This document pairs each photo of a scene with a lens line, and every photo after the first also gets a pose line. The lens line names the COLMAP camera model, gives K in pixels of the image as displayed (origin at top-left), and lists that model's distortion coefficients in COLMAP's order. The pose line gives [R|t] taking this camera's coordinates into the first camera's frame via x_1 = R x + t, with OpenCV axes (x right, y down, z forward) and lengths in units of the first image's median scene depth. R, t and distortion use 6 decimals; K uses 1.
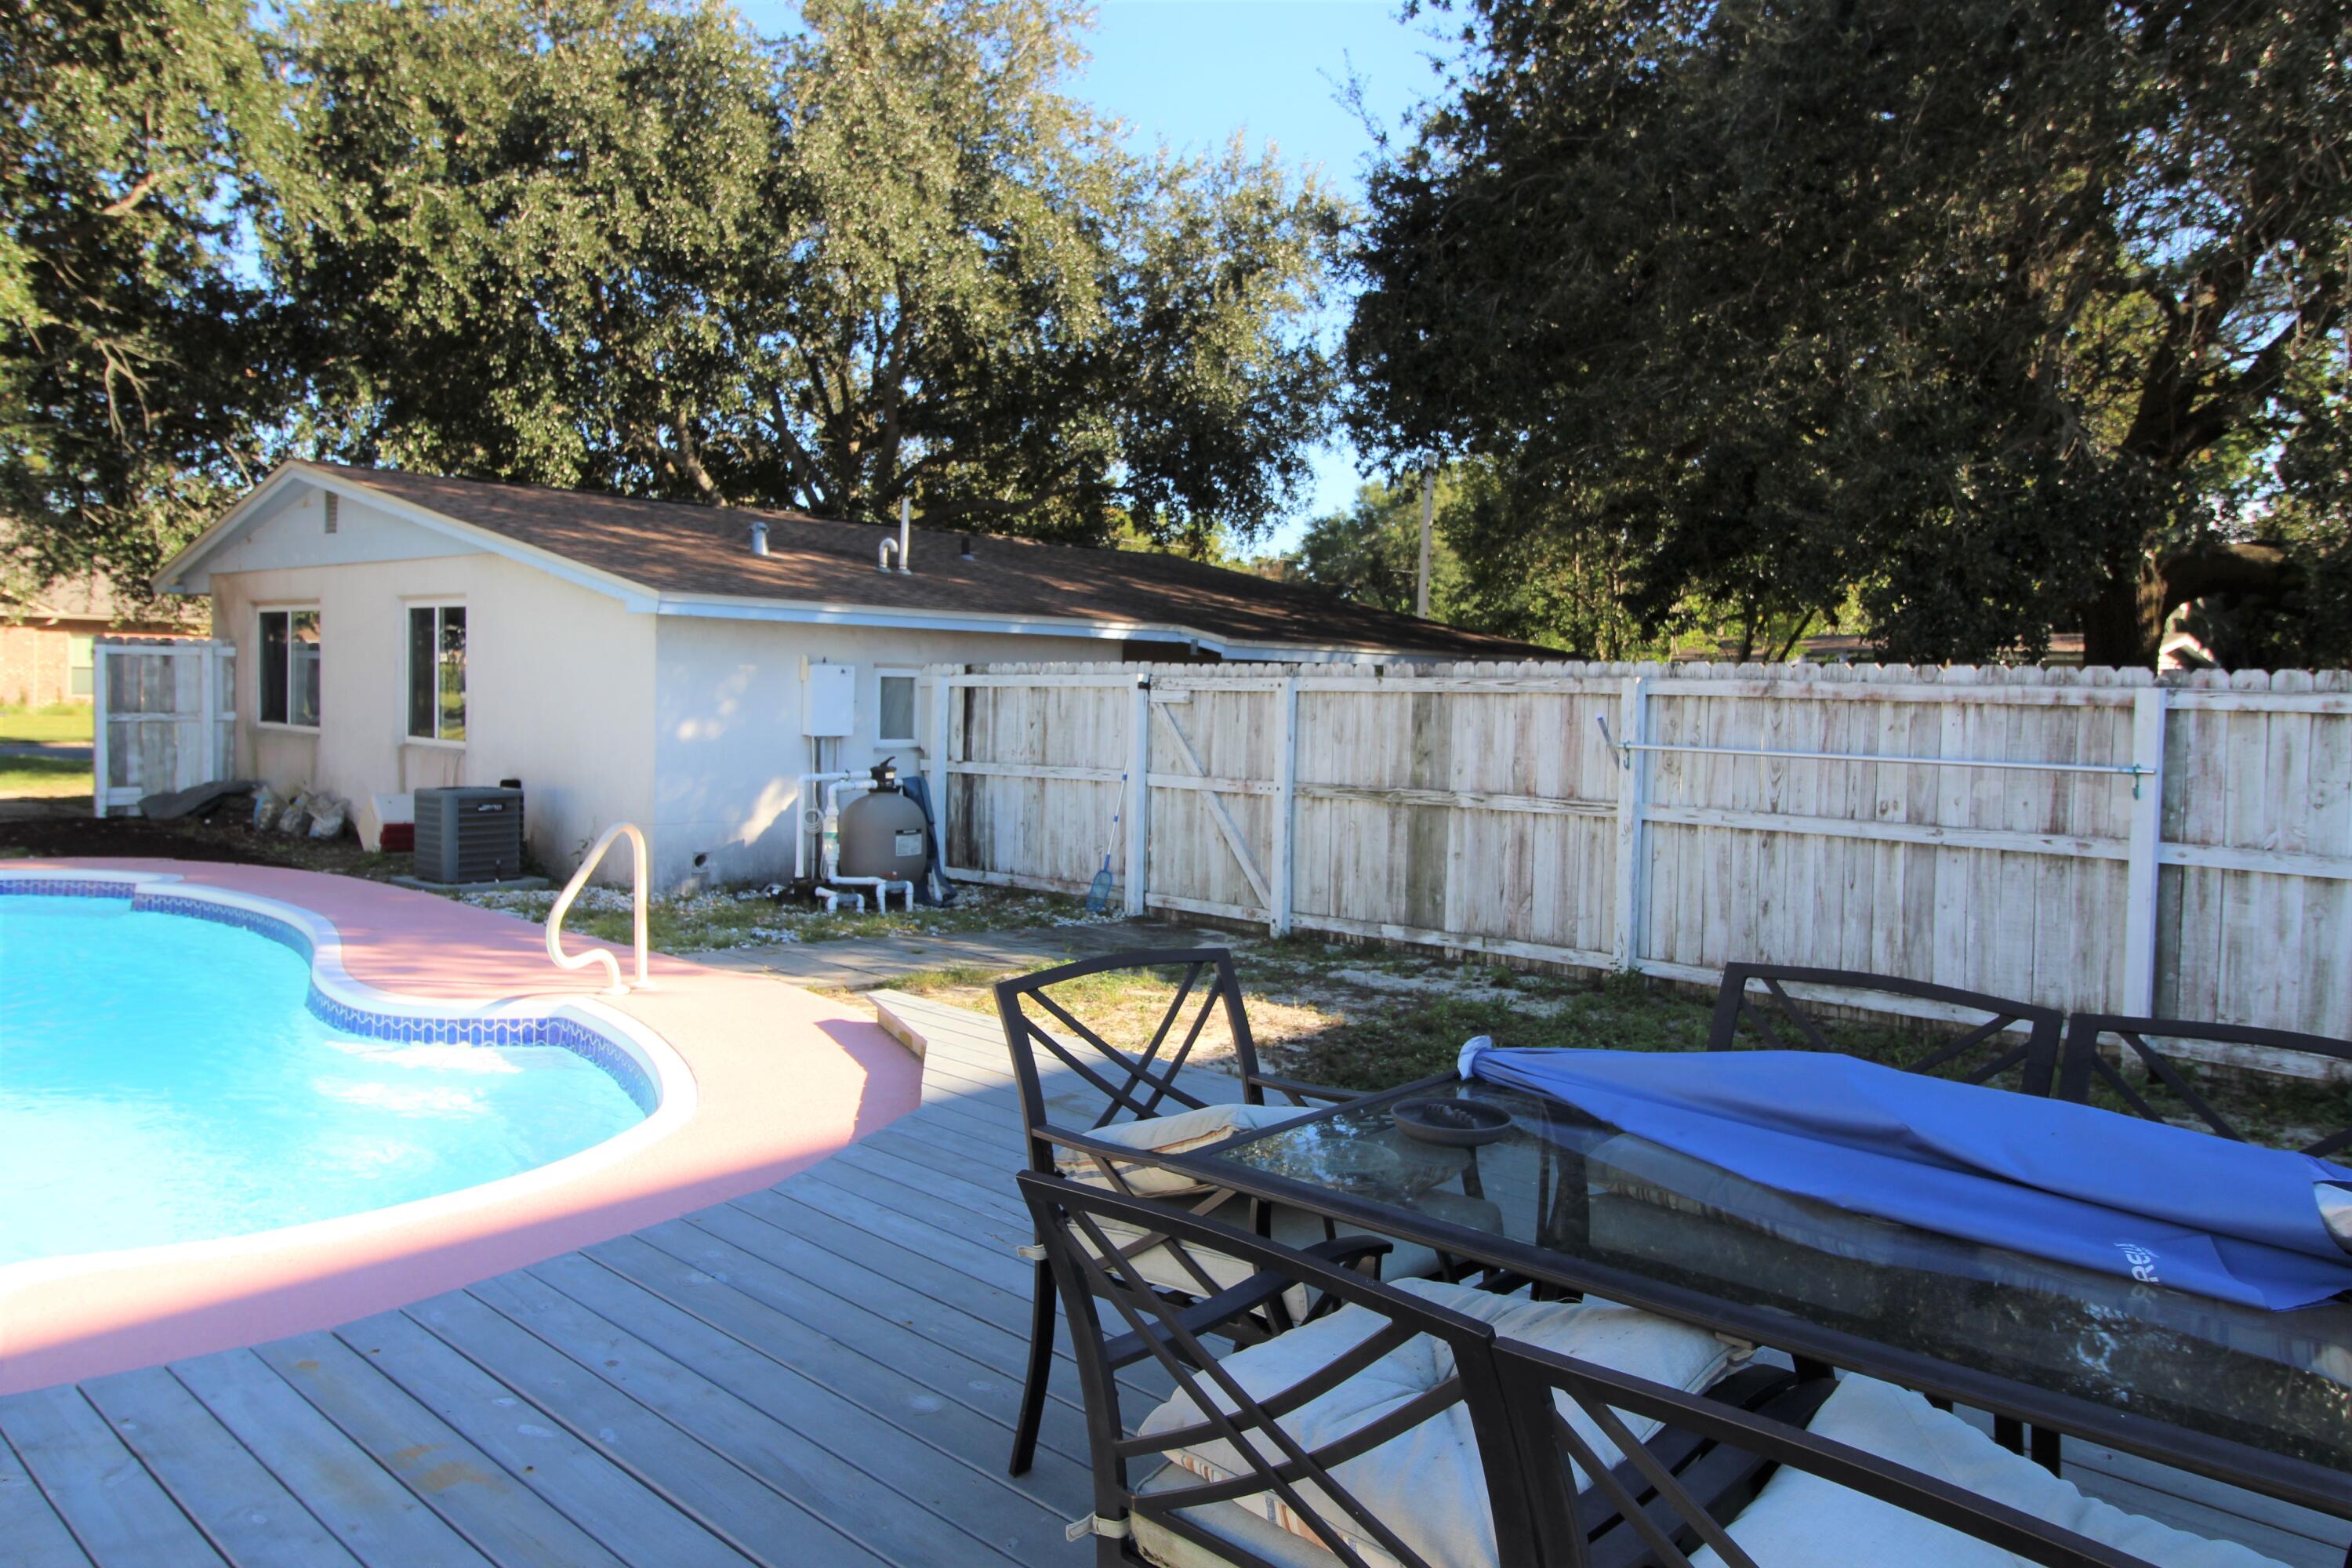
lens RADIAL K [[1627.6, 0, 1173.1], [0, 1627.6, 756.2], [0, 0, 1]] dist [0.013471, -0.014392]
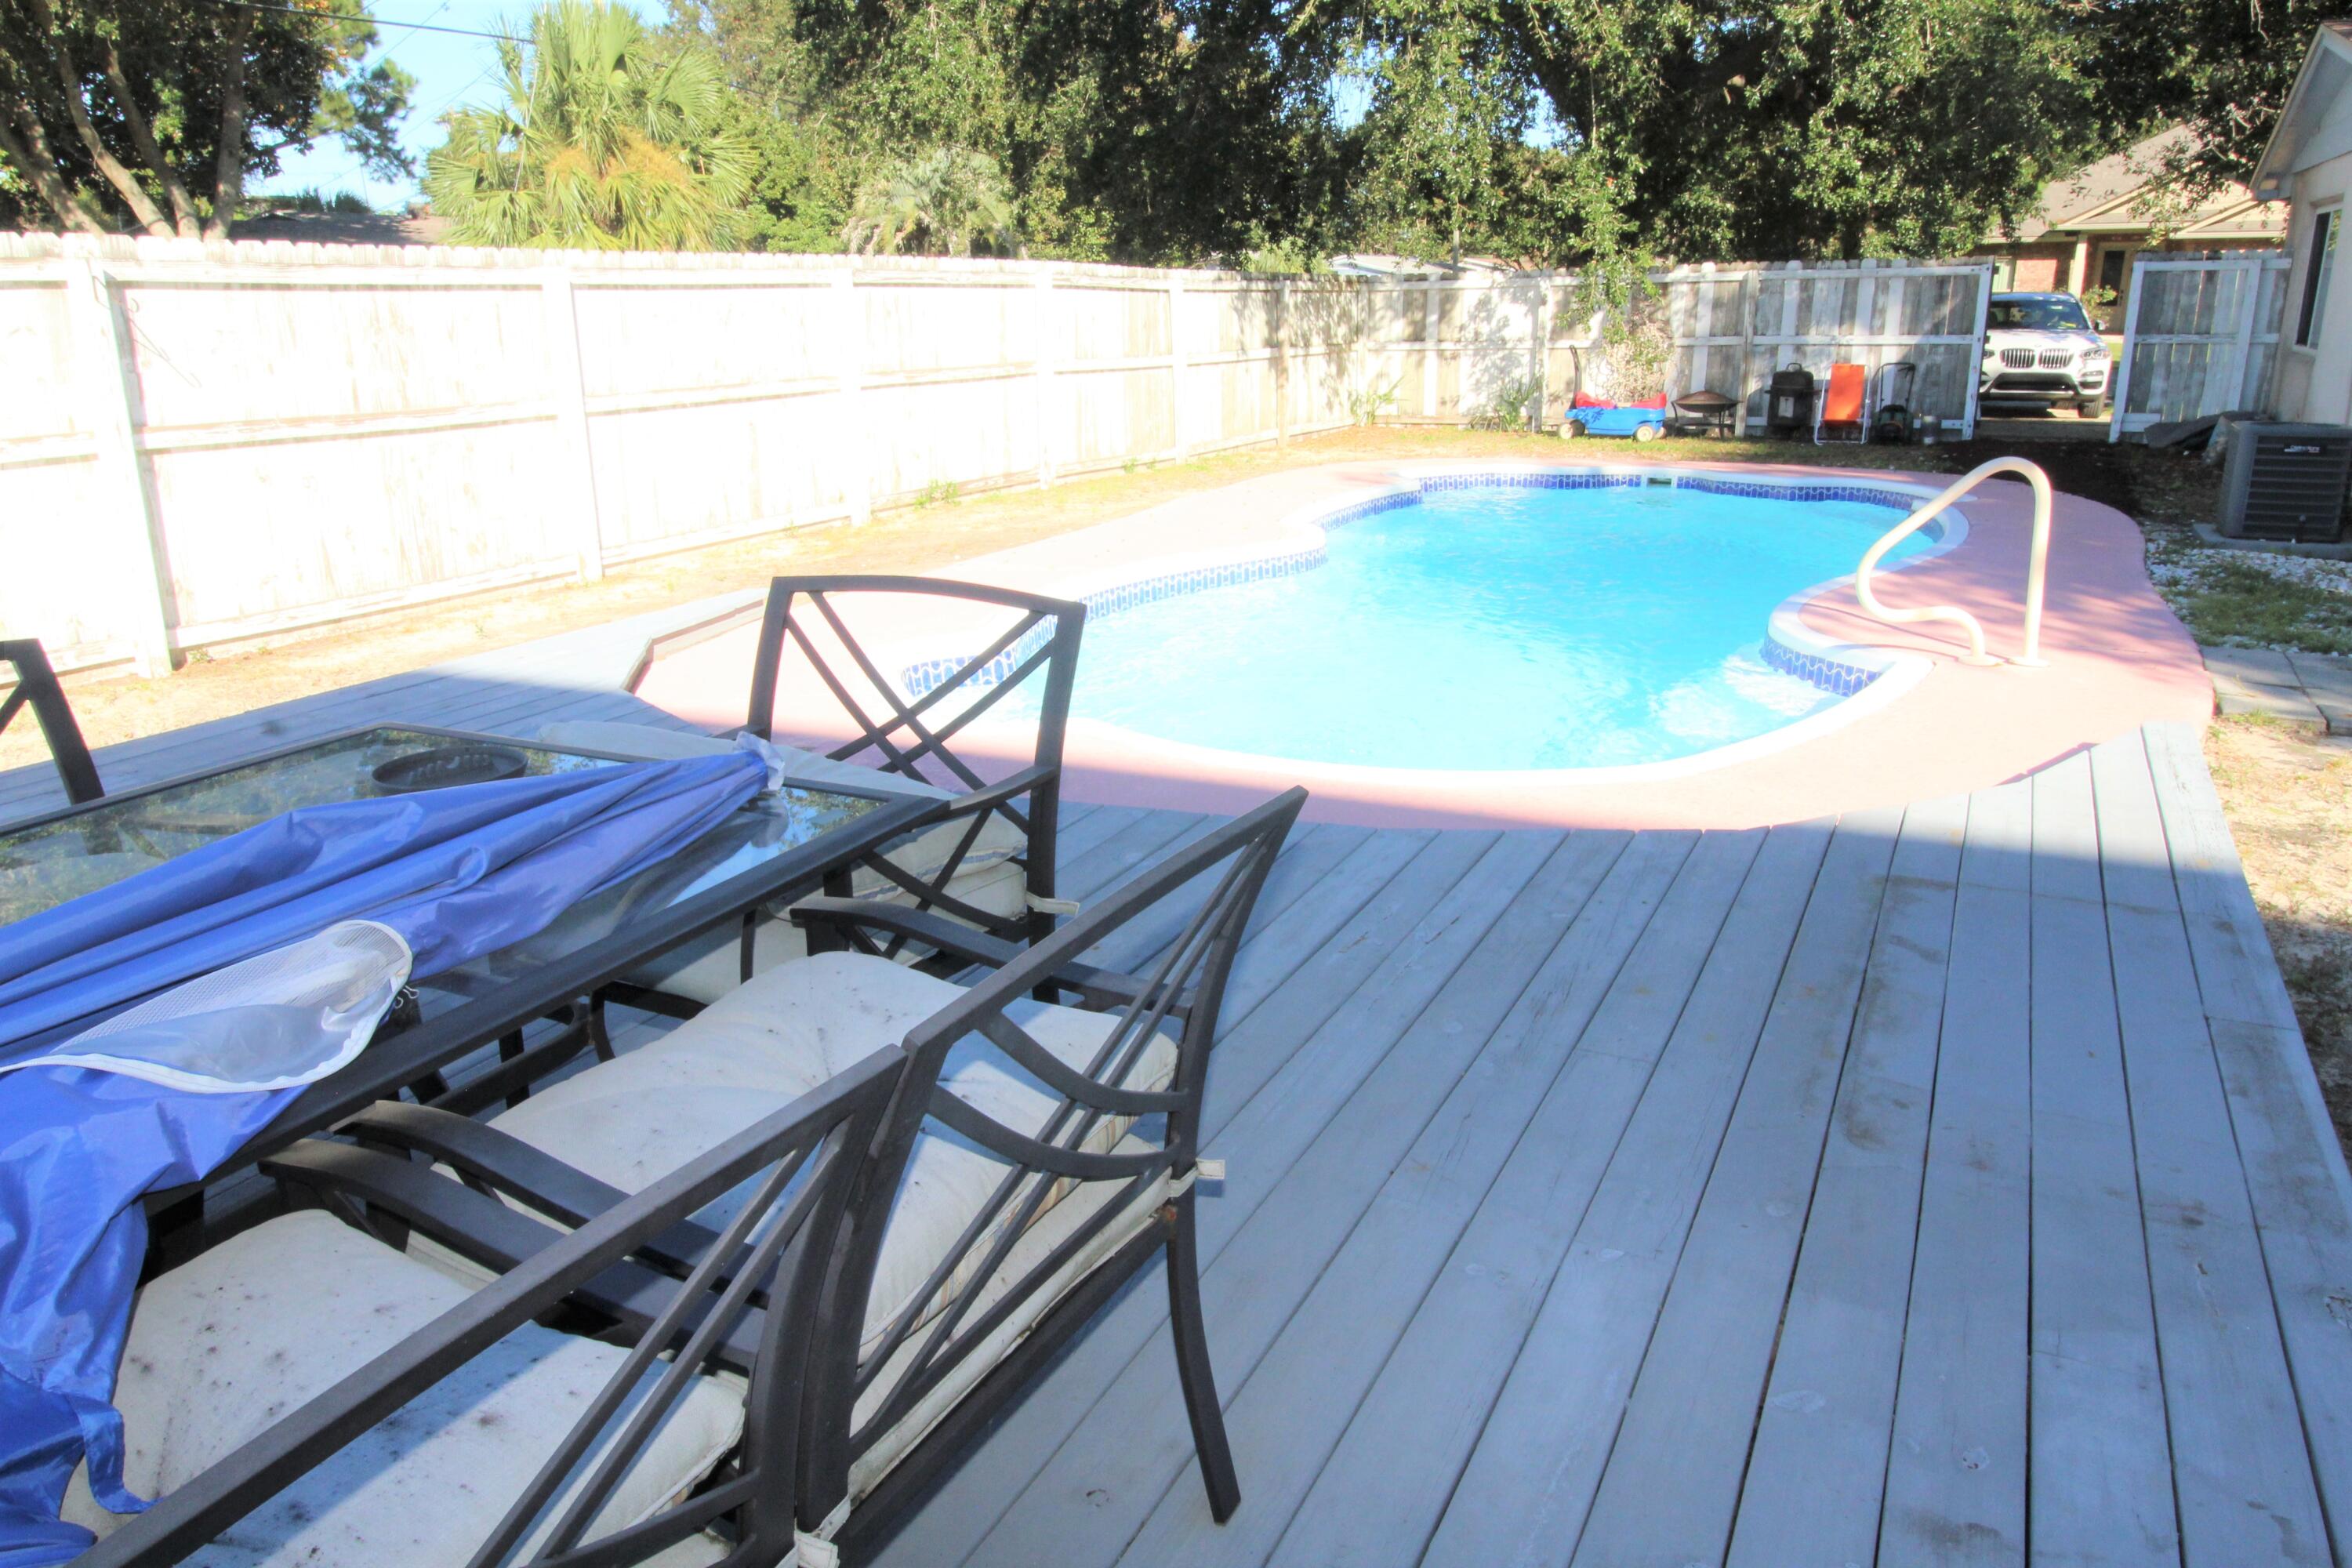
lens RADIAL K [[1627.6, 0, 1173.1], [0, 1627.6, 756.2], [0, 0, 1]] dist [0.013471, -0.014392]
pose [[0.284147, 0.238329, -0.928687, 0.347494], [-0.029441, 0.970325, 0.240006, 0.002131], [0.958329, -0.040856, 0.282732, 0.377432]]
